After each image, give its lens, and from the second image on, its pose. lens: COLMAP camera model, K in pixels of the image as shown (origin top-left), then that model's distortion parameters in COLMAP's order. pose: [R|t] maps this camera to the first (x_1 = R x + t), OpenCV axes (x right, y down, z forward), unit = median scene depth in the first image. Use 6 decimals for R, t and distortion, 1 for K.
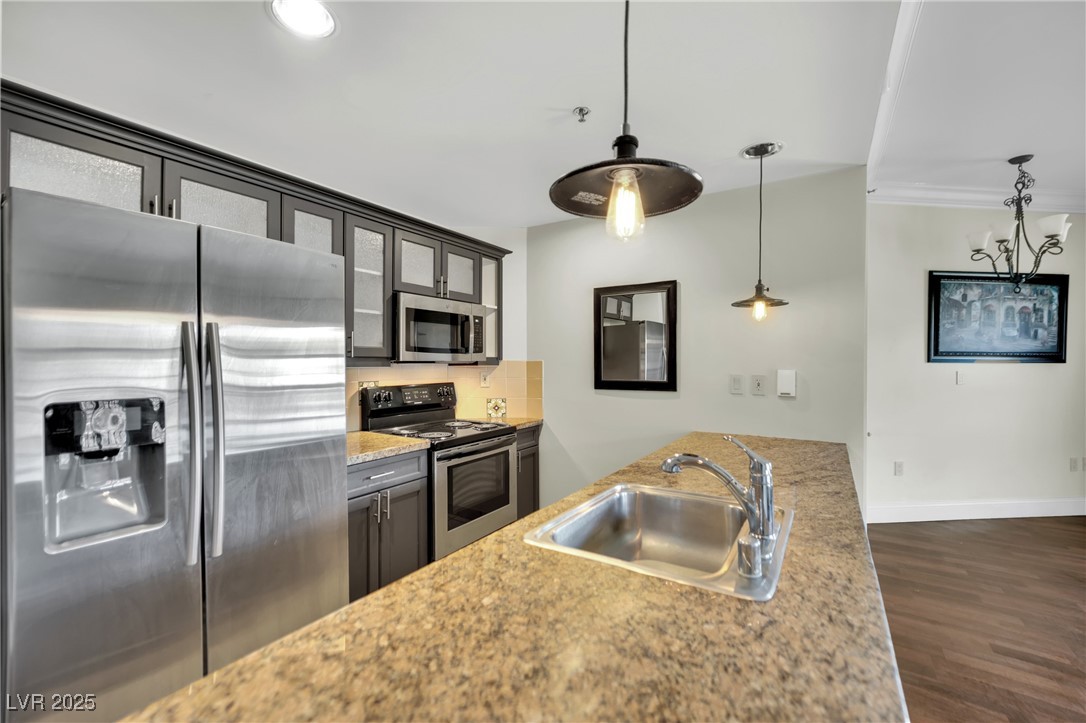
lens RADIAL K [[449.4, 0, 540.5], [0, 449.4, 370.5], [0, 0, 1]] dist [-0.017855, -0.001901]
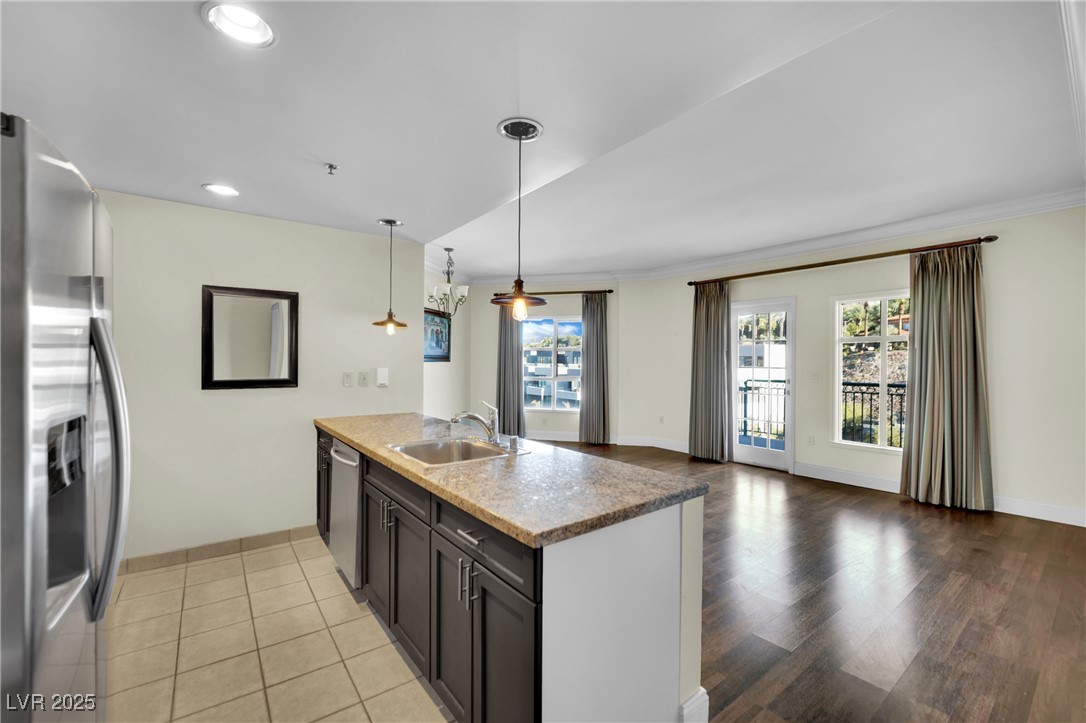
lens RADIAL K [[449.4, 0, 545.3], [0, 449.4, 368.4], [0, 0, 1]] dist [-0.017855, -0.001901]
pose [[0.337701, -0.013962, 0.941150, -0.629698], [0.007228, 0.999899, 0.012240, -0.014076], [-0.941226, 0.002669, 0.337768, -0.008922]]
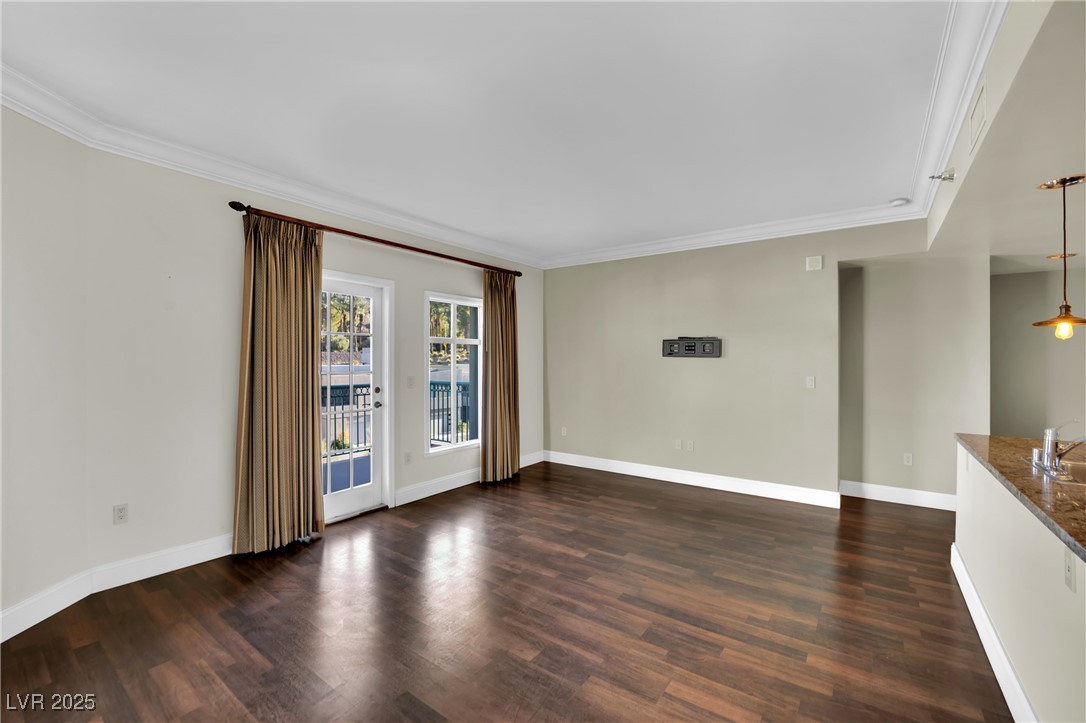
lens RADIAL K [[449.4, 0, 540.7], [0, 449.4, 353.4], [0, 0, 1]] dist [-0.017855, -0.001901]
pose [[-0.997692, -0.008586, 0.067358, 1.064939], [-0.008680, 0.999962, -0.001105, -0.050216], [-0.067346, -0.001687, -0.997728, 1.249186]]
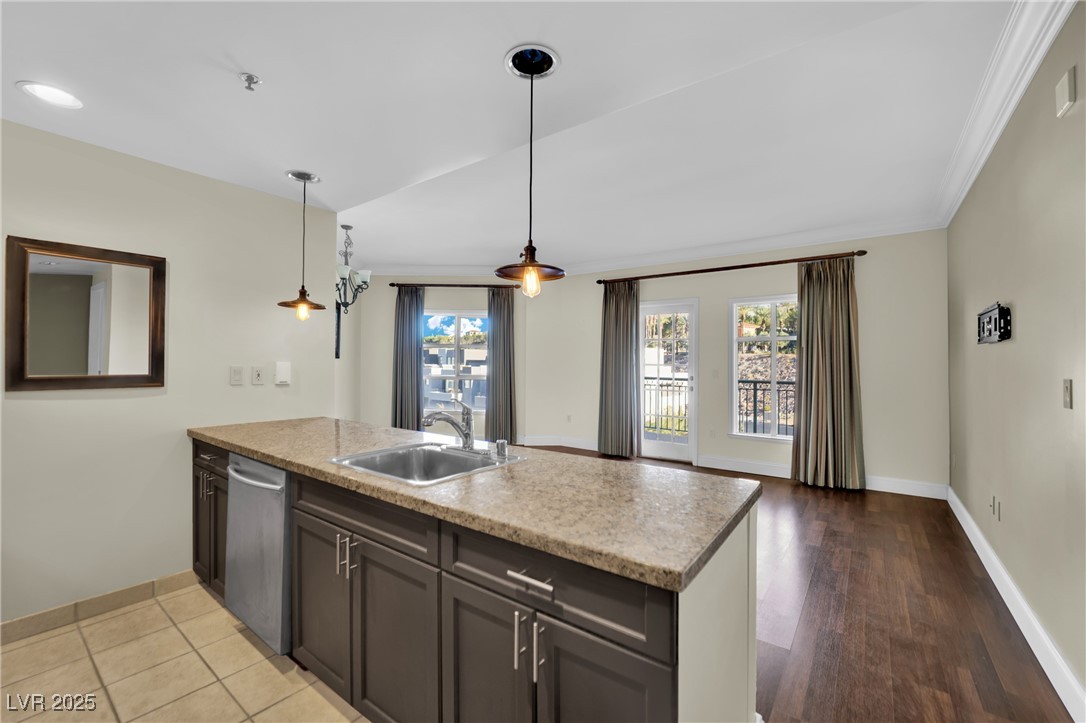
lens RADIAL K [[449.4, 0, 540.2], [0, 449.4, 363.9], [0, 0, 1]] dist [-0.017855, -0.001901]
pose [[0.072325, -0.002039, 0.997379, -0.544347], [0.003204, 0.999993, 0.001812, 0.005045], [-0.997376, 0.003064, 0.072331, 0.223721]]
